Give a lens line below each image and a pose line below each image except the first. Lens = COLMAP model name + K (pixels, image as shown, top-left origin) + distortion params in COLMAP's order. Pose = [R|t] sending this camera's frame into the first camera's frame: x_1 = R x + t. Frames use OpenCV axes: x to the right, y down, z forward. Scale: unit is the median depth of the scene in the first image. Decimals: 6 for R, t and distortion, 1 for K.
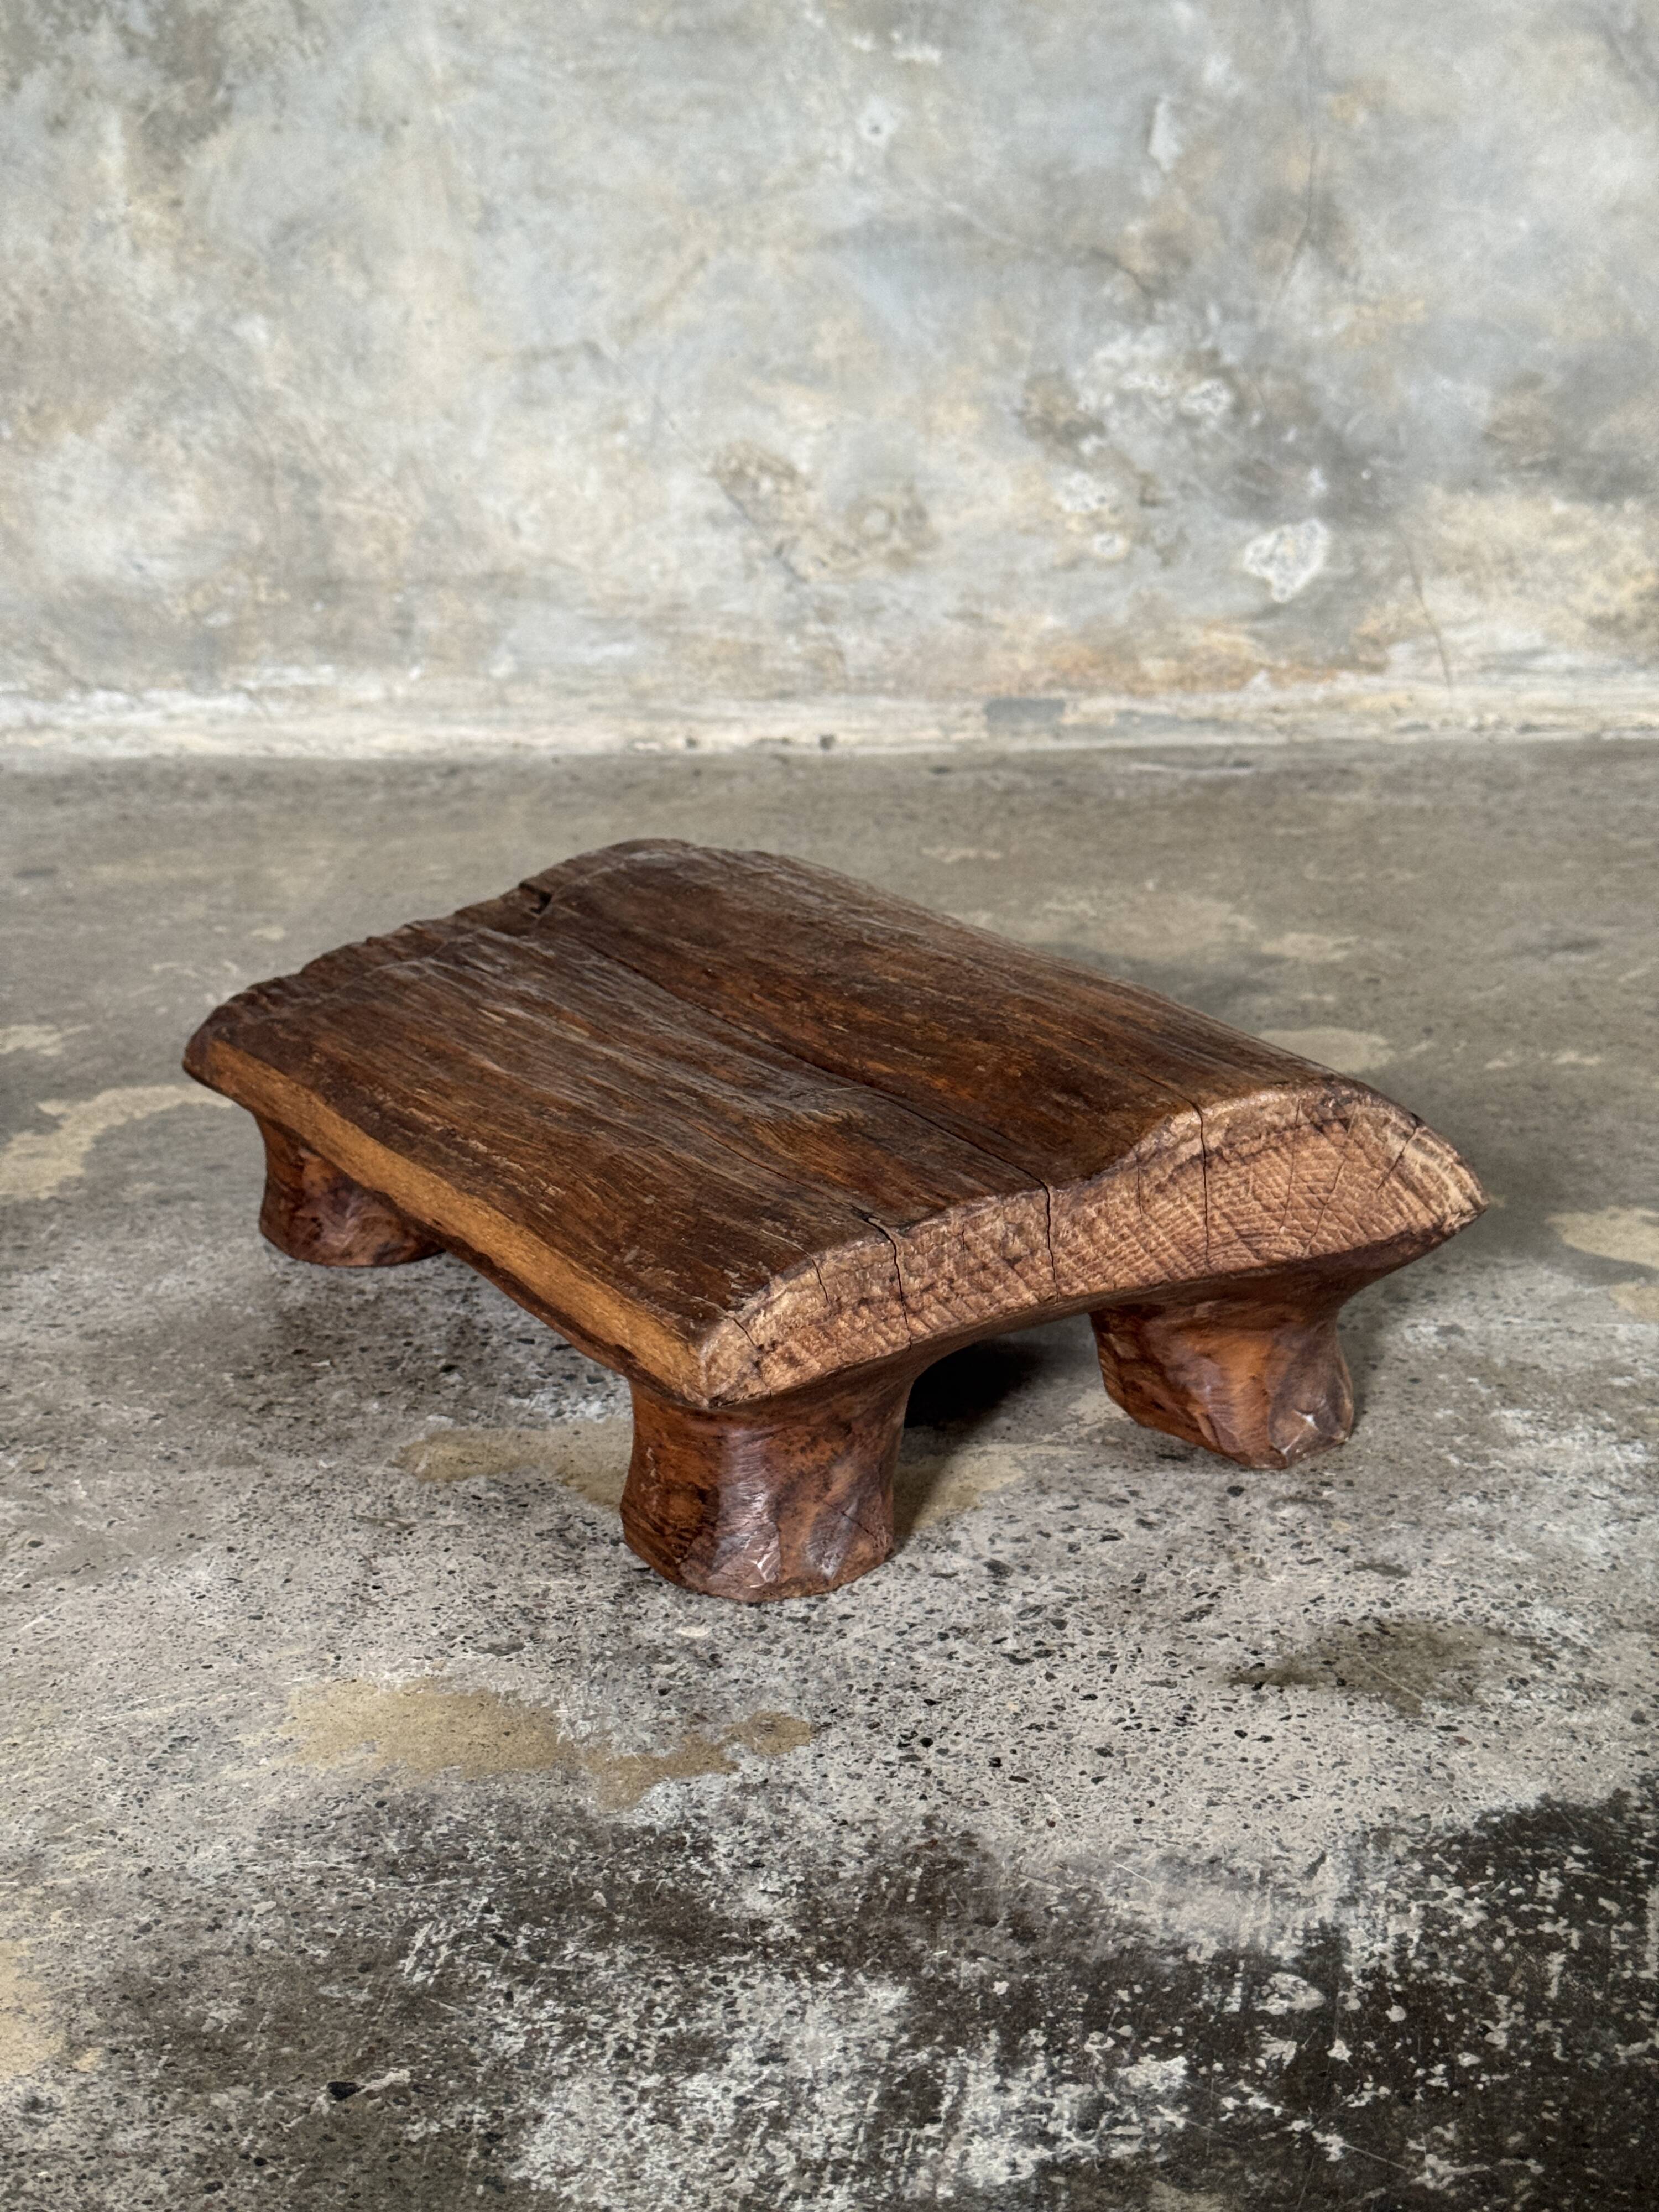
lens RADIAL K [[3158.7, 0, 782.0], [0, 3158.7, 1095.5], [0, 0, 1]] dist [0.112947, 0.000000]
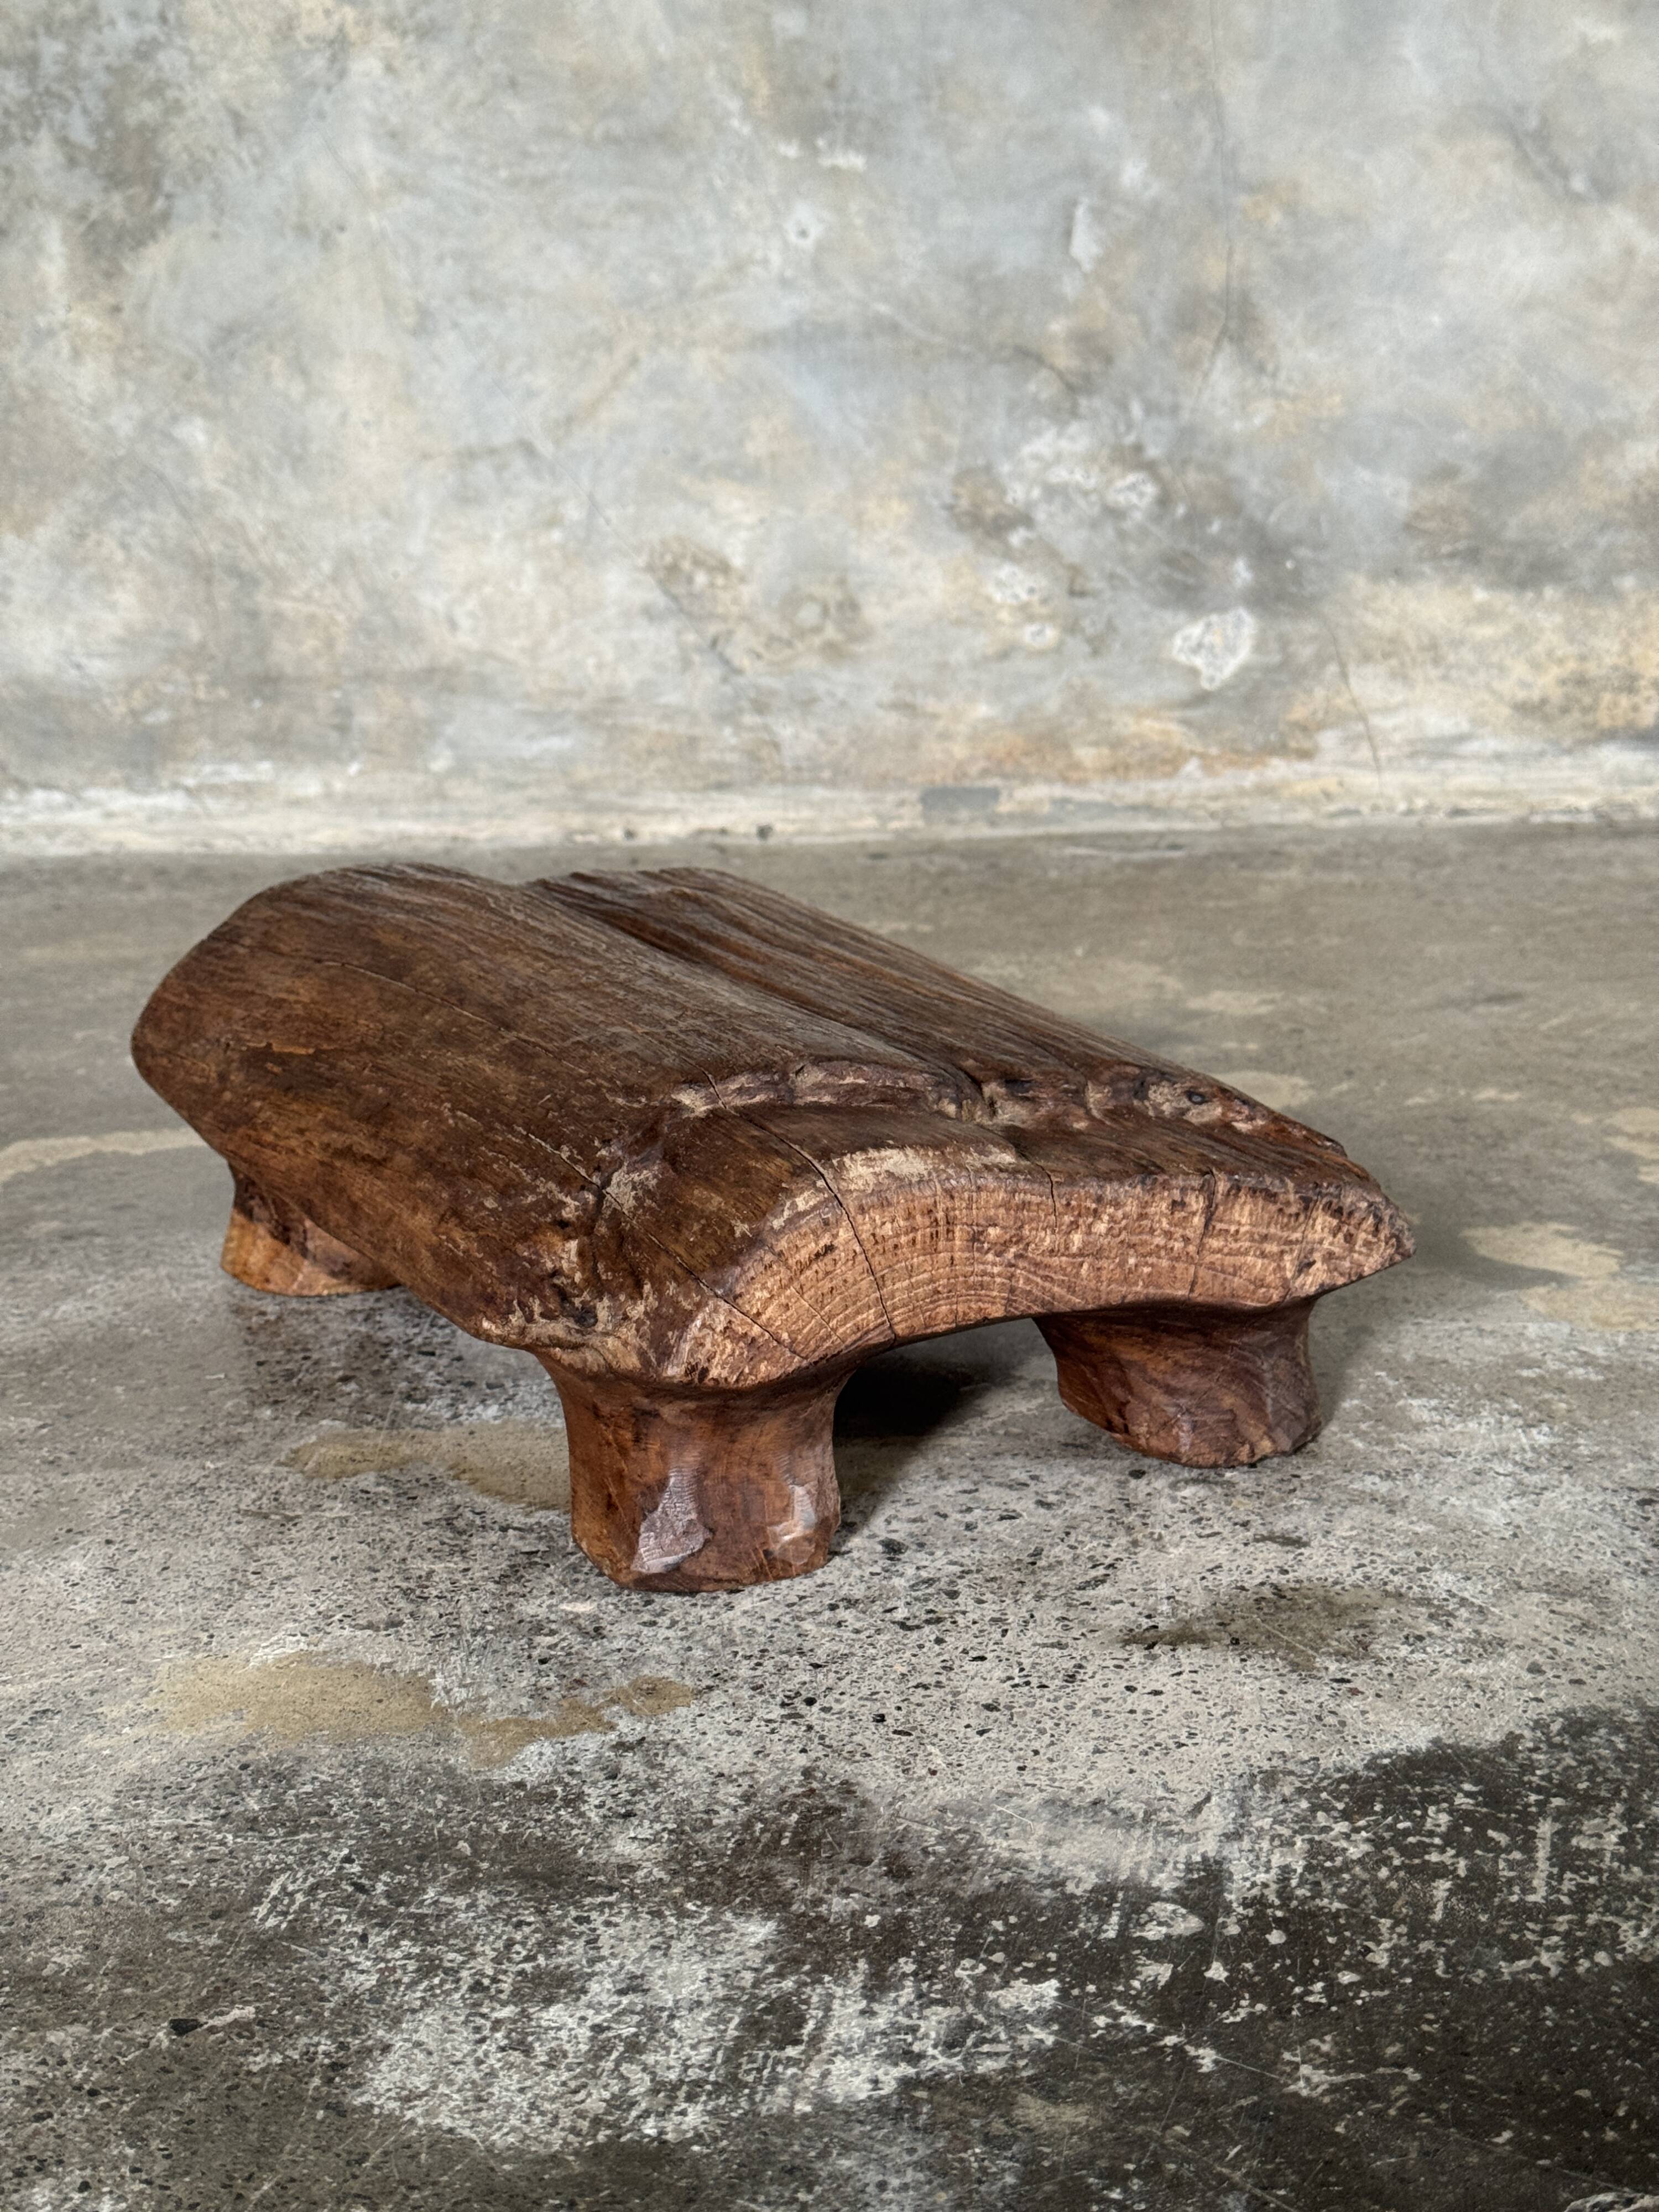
lens RADIAL K [[3158.7, 0, 811.3], [0, 3158.7, 1047.8], [0, 0, 1]] dist [0.112947, 0.000000]
pose [[0.999888, -0.008804, 0.012108, 0.031765], [0.009755, 0.996678, -0.080856, 0.072811], [-0.011356, 0.080965, 0.996652, 0.009687]]
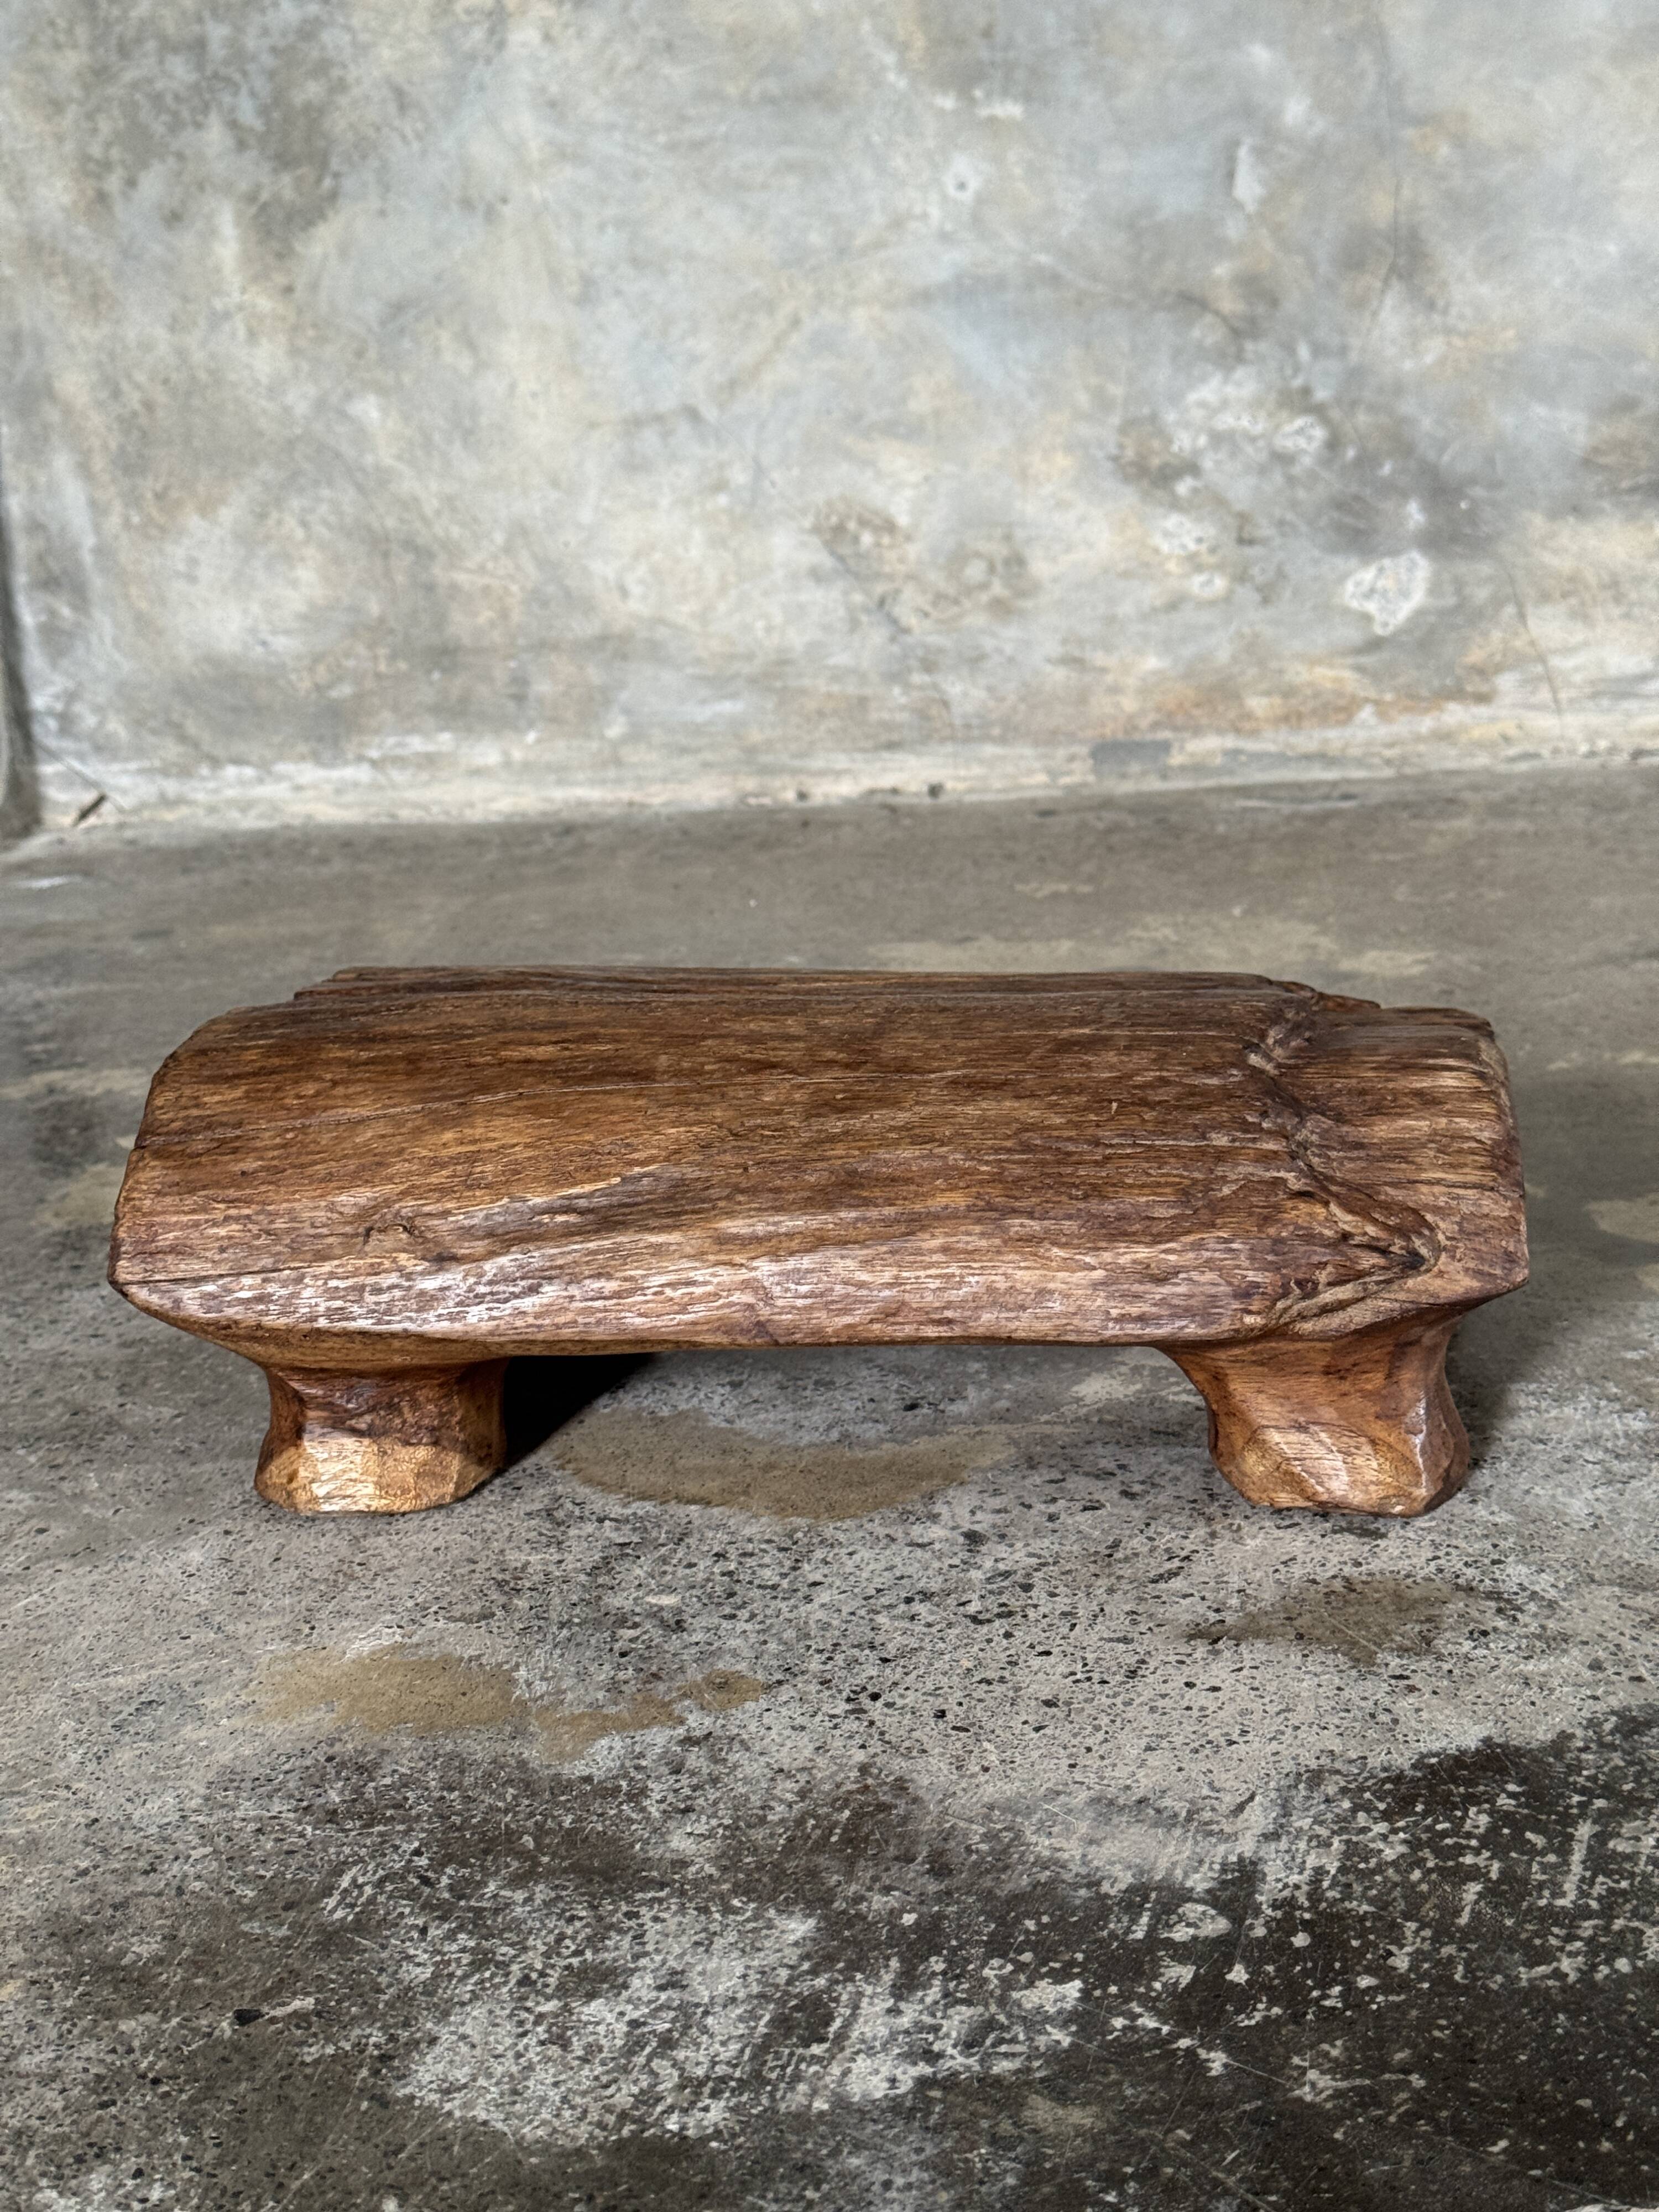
lens RADIAL K [[3158.7, 0, 809.0], [0, 3158.7, 1093.6], [0, 0, 1]] dist [0.112947, 0.000000]
pose [[0.996828, -0.023871, -0.075923, 0.093220], [0.020849, 0.998968, -0.040340, 0.047270], [0.076808, 0.038629, 0.996297, -0.006446]]
